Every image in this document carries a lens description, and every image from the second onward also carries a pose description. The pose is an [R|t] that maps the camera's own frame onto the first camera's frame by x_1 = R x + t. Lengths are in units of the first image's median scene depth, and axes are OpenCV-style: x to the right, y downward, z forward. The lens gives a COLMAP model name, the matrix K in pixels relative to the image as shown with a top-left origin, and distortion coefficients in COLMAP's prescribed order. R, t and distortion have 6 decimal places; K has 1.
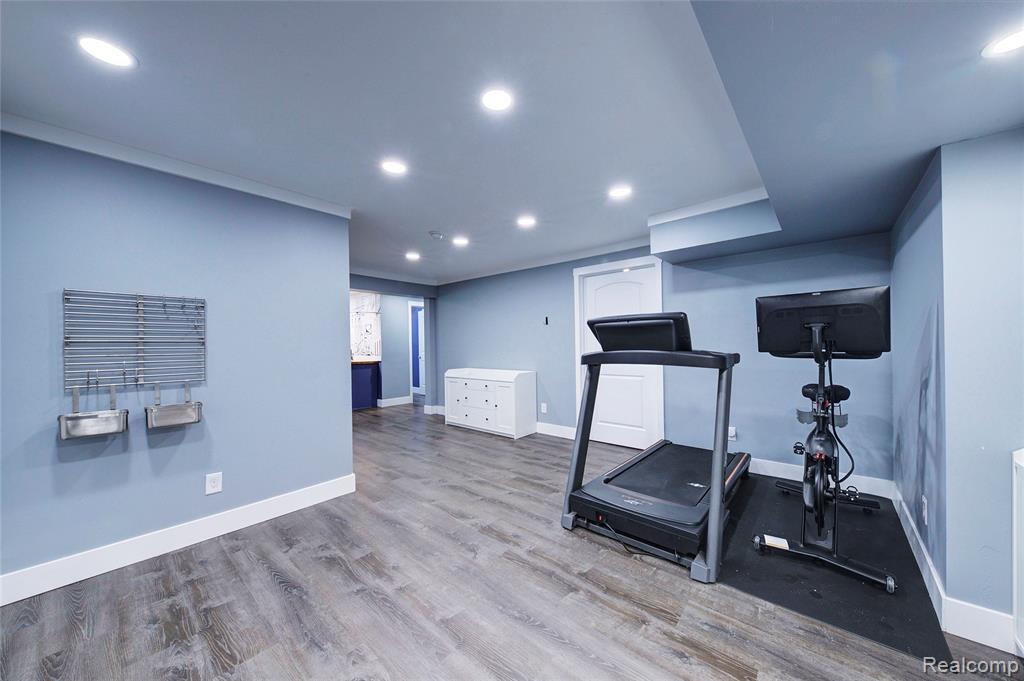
lens RADIAL K [[353.5, 0, 513.9], [0, 353.5, 346.0], [0, 0, 1]] dist [-0.001724, -0.002858]
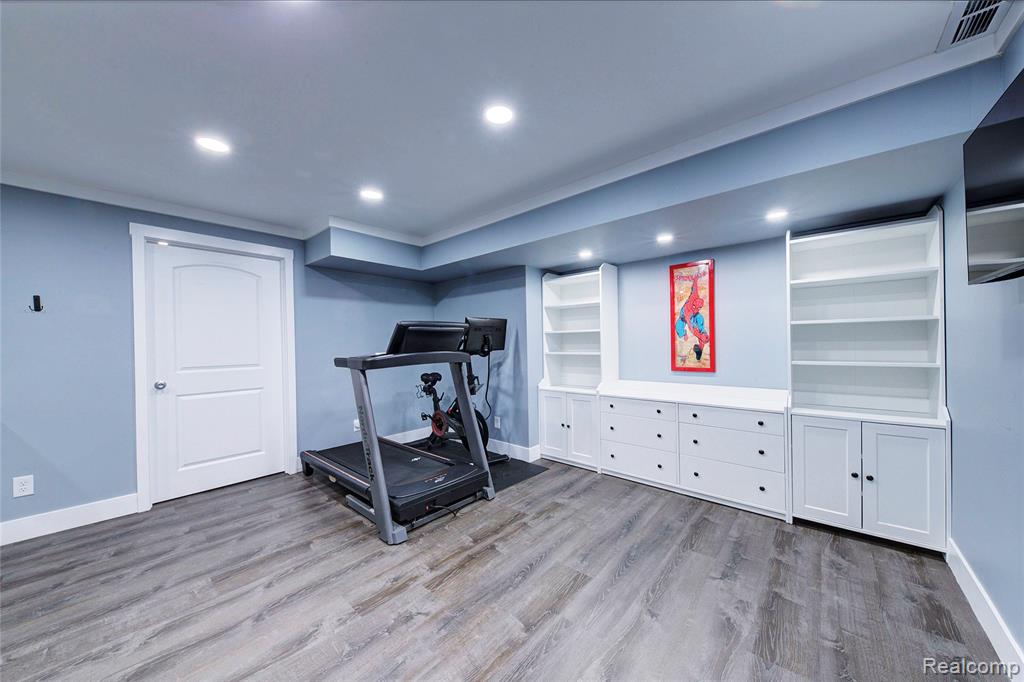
lens RADIAL K [[353.5, 0, 514.7], [0, 353.5, 342.8], [0, 0, 1]] dist [-0.001724, -0.002858]
pose [[-0.010867, 0.016686, 0.999802, -0.810878], [0.018758, 0.999688, -0.016481, 0.007774], [-0.999765, 0.018575, -0.011177, 0.710200]]
